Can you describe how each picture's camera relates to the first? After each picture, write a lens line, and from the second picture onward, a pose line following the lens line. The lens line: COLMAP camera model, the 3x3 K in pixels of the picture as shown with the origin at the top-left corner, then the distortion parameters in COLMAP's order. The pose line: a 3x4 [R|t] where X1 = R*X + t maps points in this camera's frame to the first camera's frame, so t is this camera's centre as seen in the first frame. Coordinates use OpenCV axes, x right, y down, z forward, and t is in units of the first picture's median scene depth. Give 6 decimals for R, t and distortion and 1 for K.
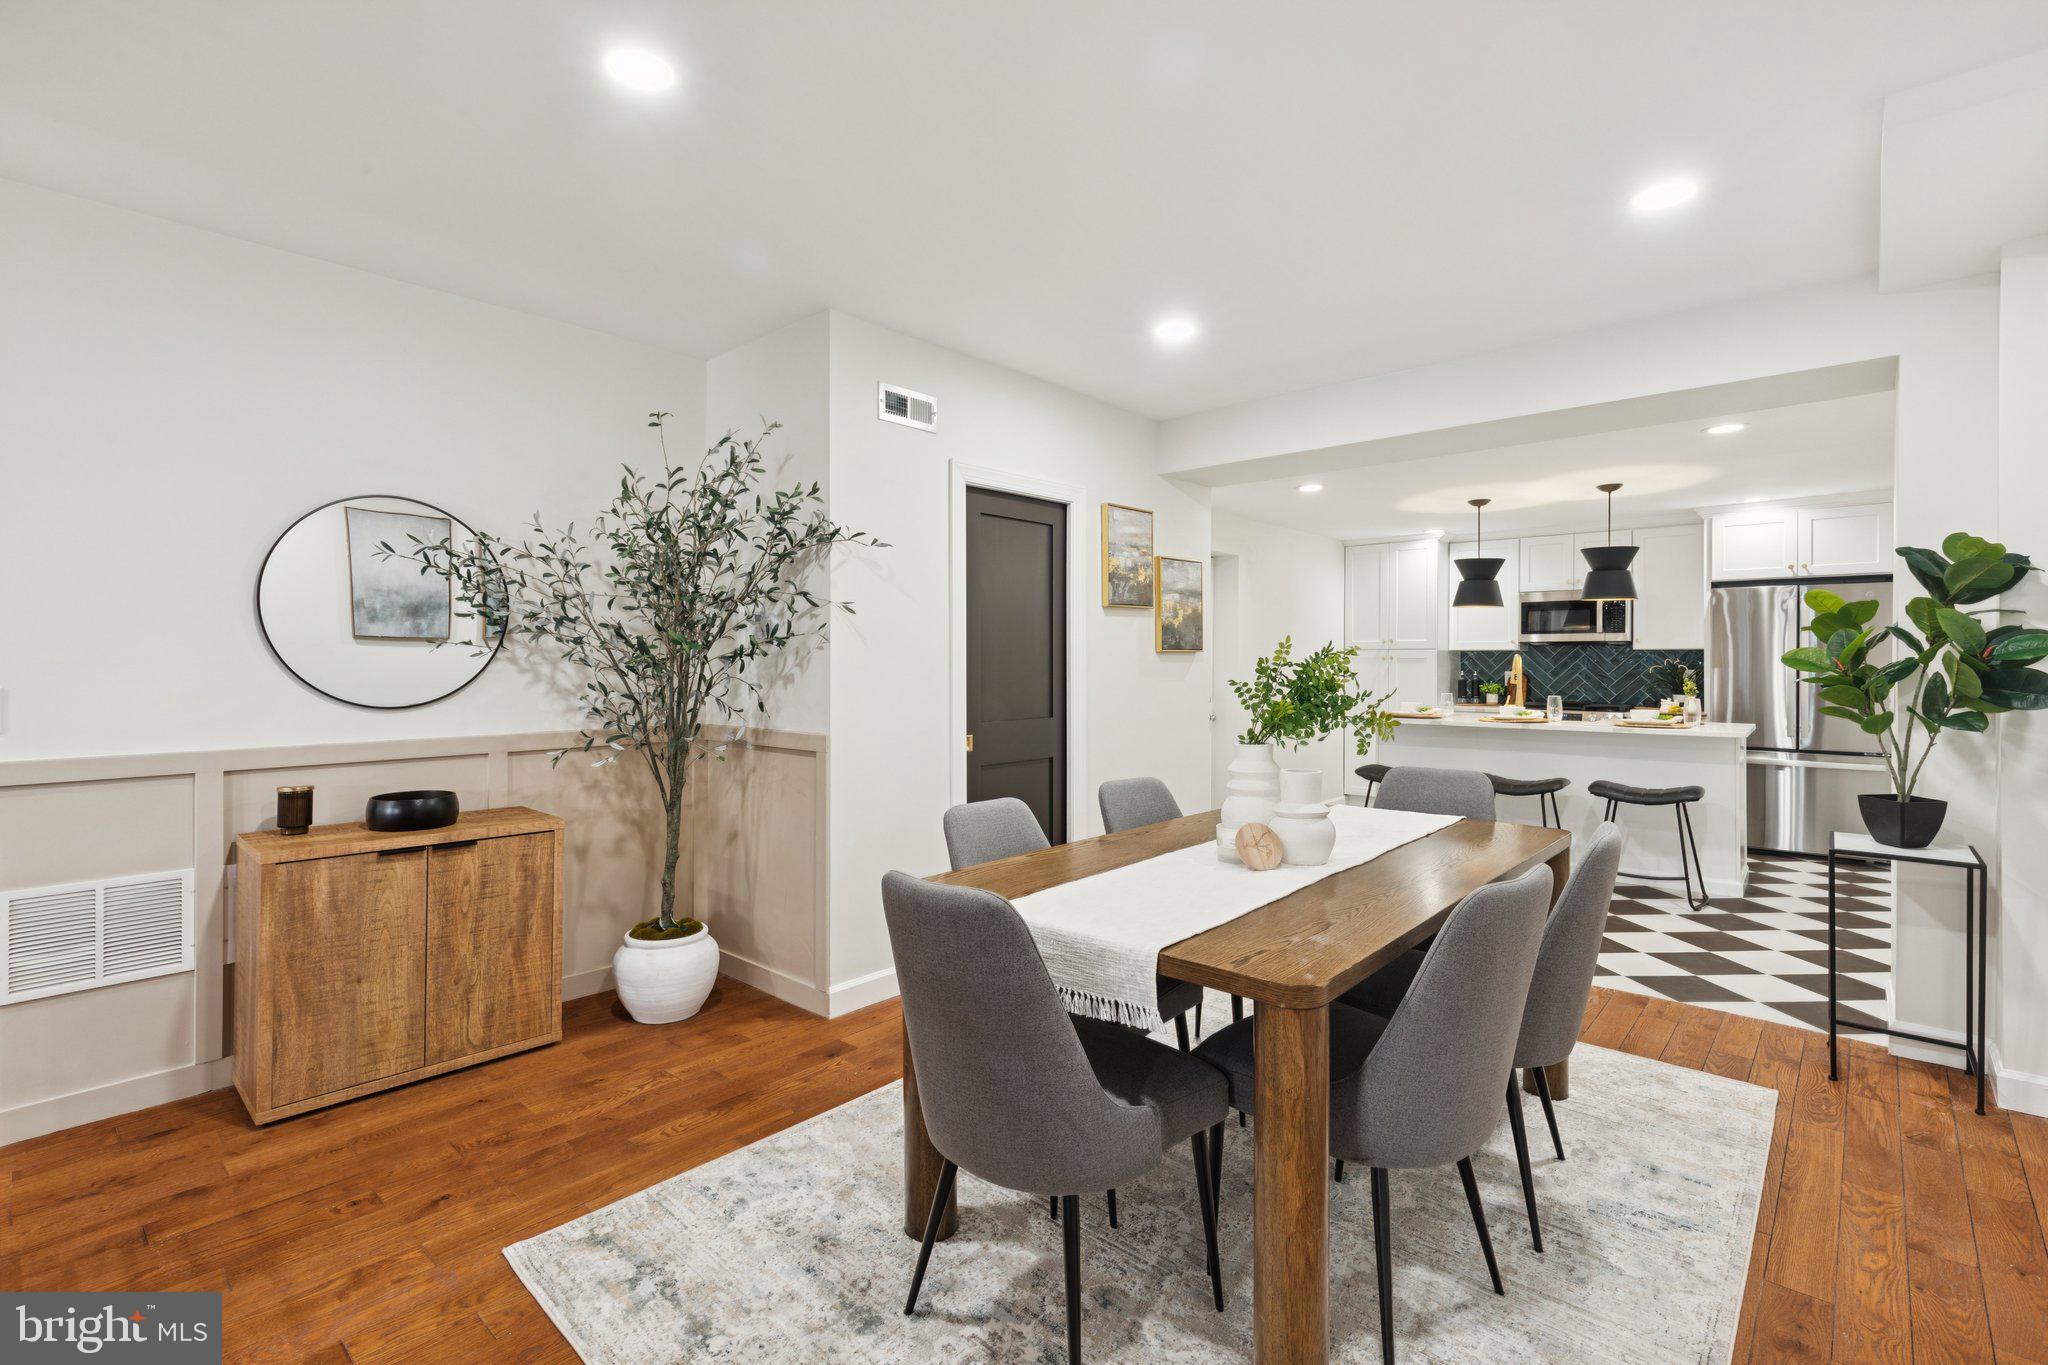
lens RADIAL K [[916.5, 0, 1020.8], [0, 916.5, 660.4], [0, 0, 1]] dist [0.003753, -0.000424]
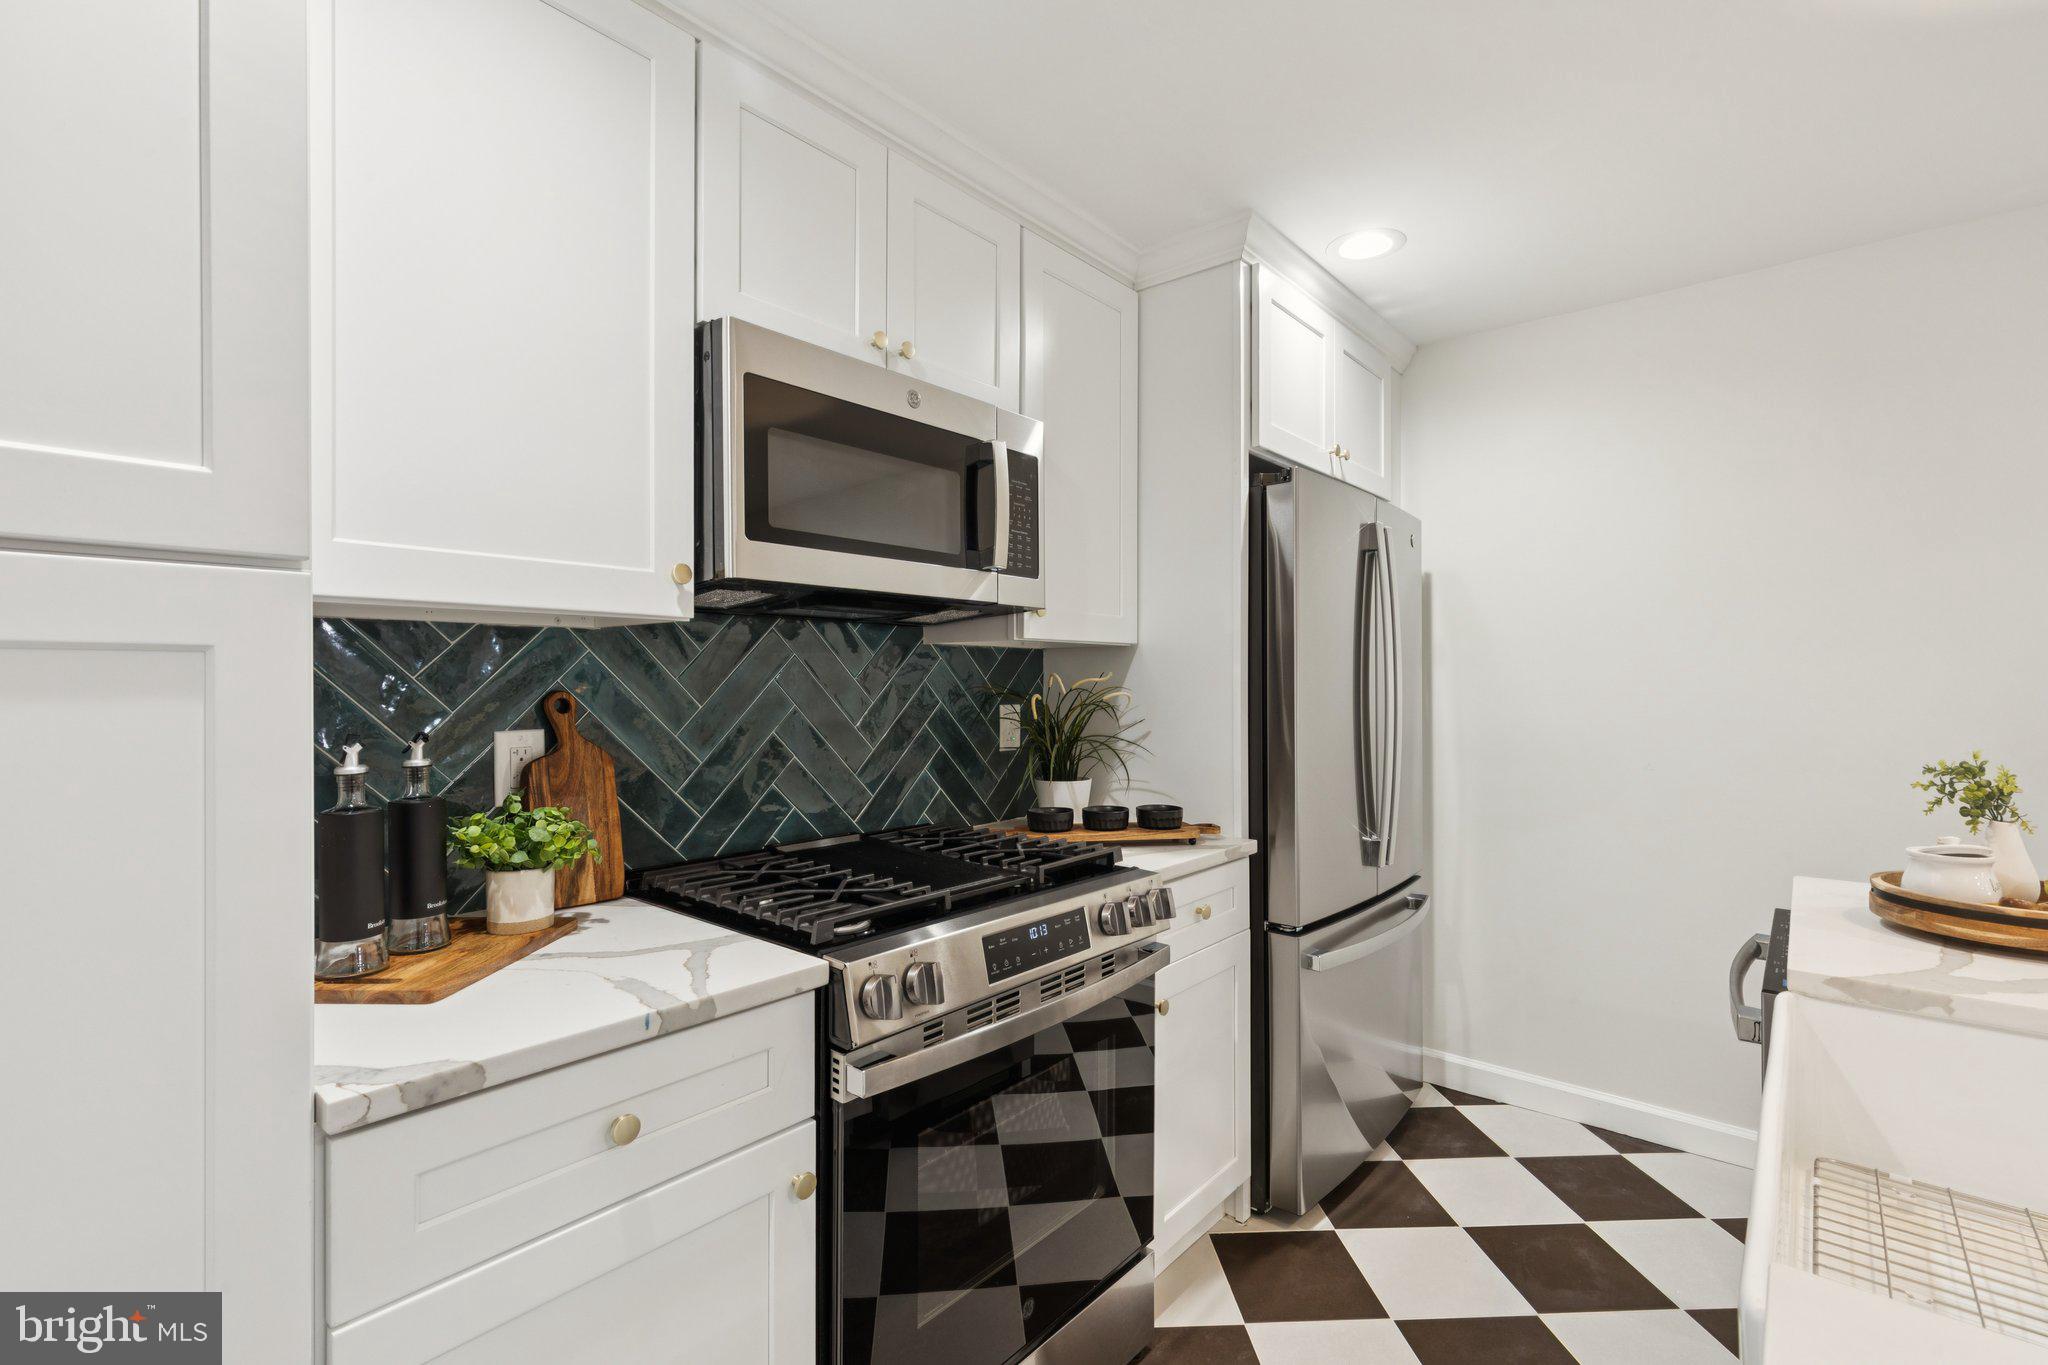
lens RADIAL K [[947.0, 0, 1021.8], [0, 947.0, 651.9], [0, 0, 1]] dist [0.015570, -0.000370]
pose [[-0.023694, 0.030436, 0.999256, 0.596395], [-0.001413, 0.999534, -0.030478, 0.002026], [-0.999718, -0.002134, -0.023640, 1.630048]]
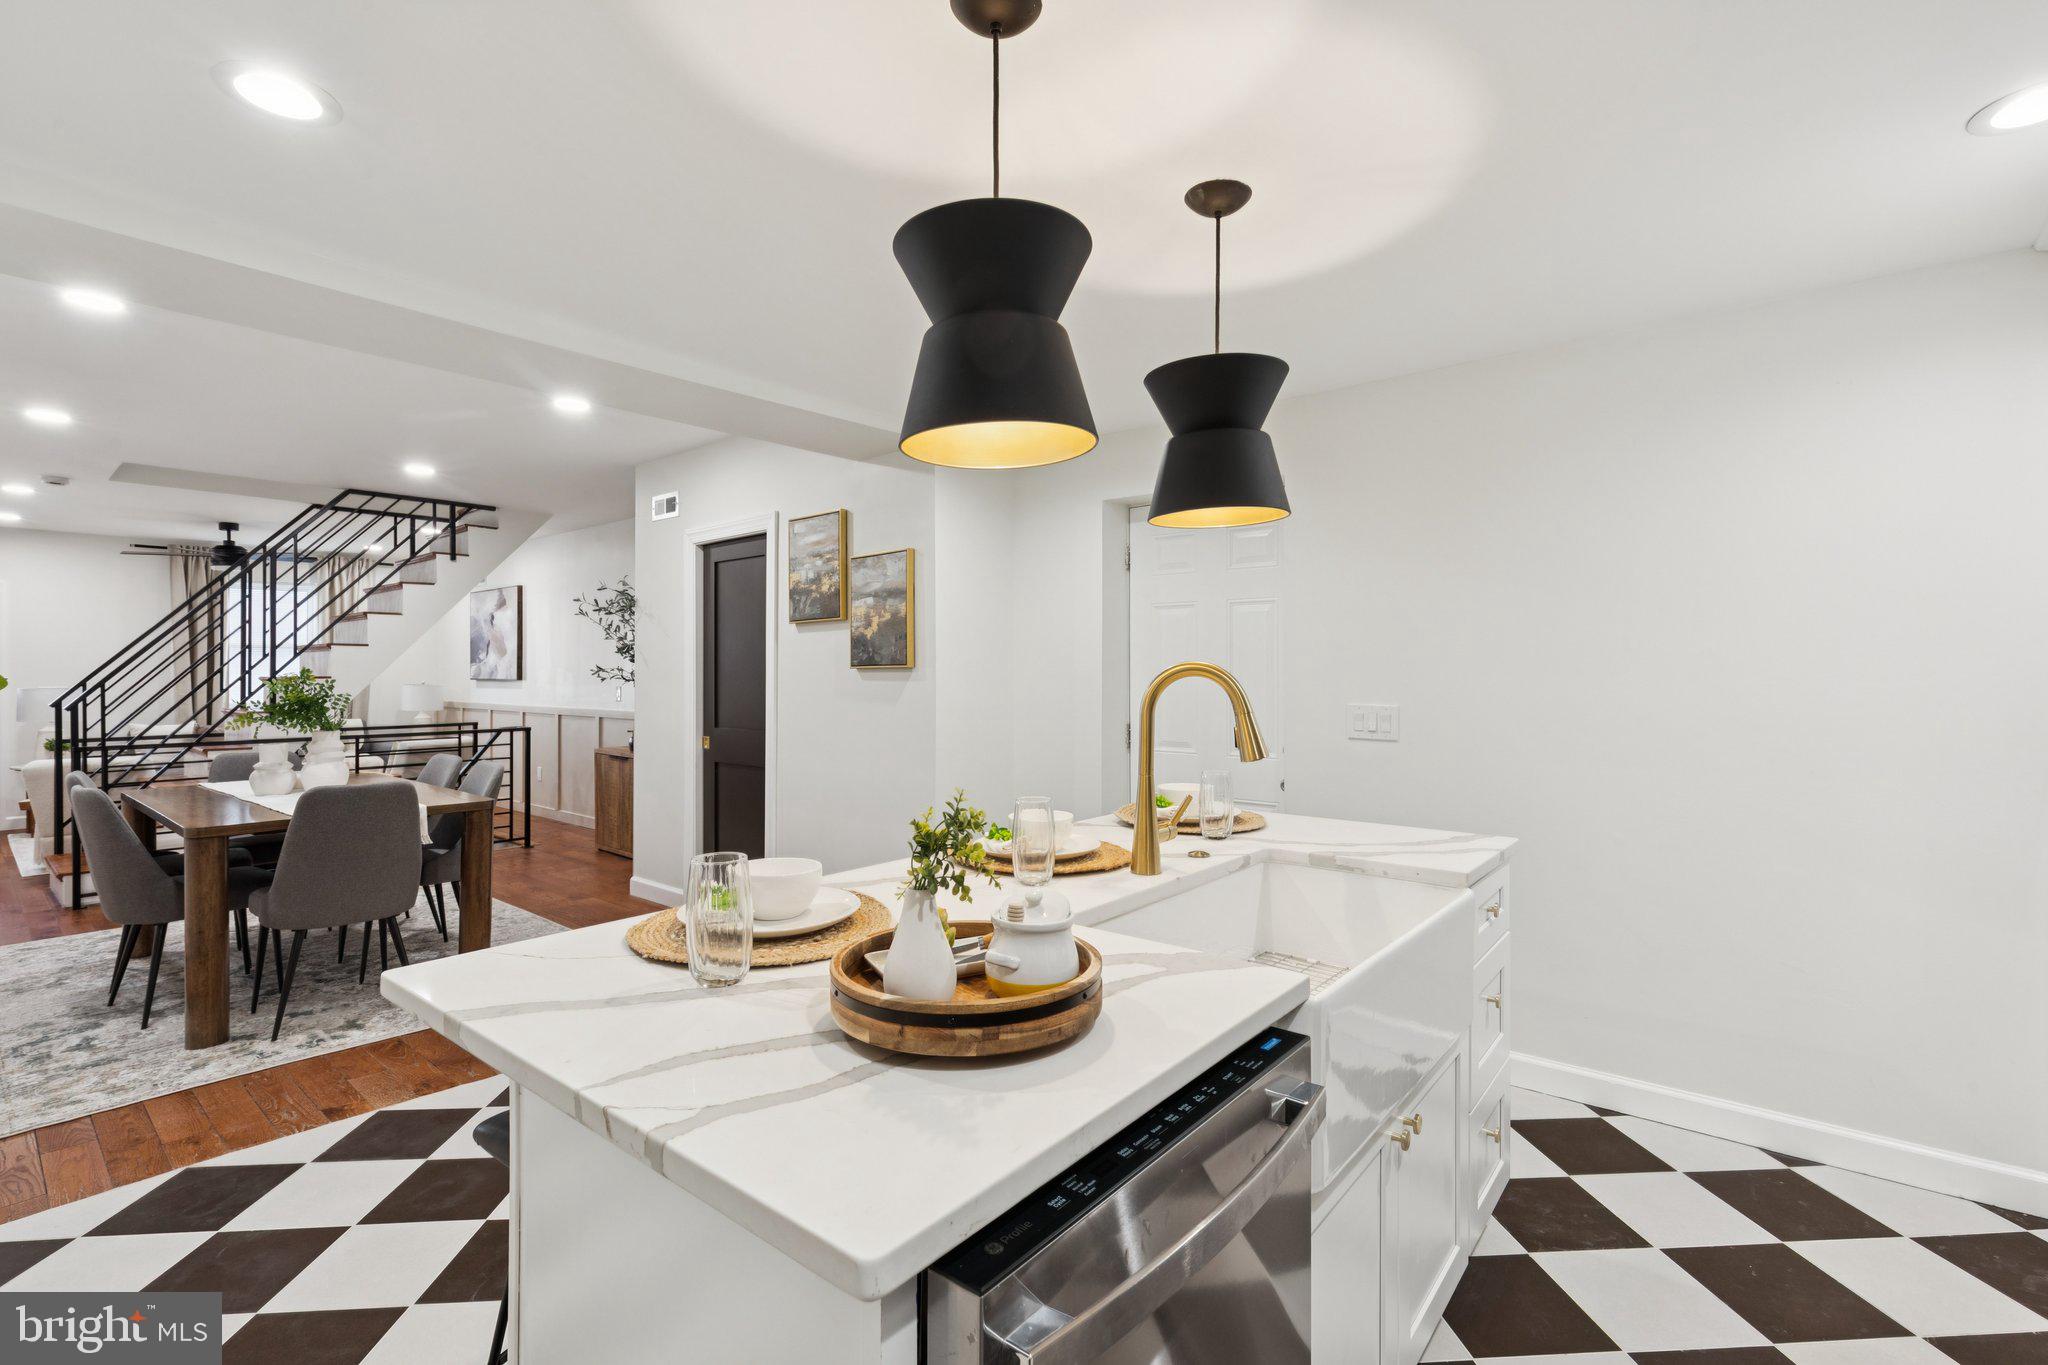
lens RADIAL K [[916.5, 0, 1020.8], [0, 916.5, 660.4], [0, 0, 1]] dist [0.003753, -0.000424]
pose [[0.036526, -0.014656, -0.999225, 1.154476], [0.003553, 0.999888, -0.014536, -0.004645], [0.999326, -0.003019, 0.036574, 1.283984]]
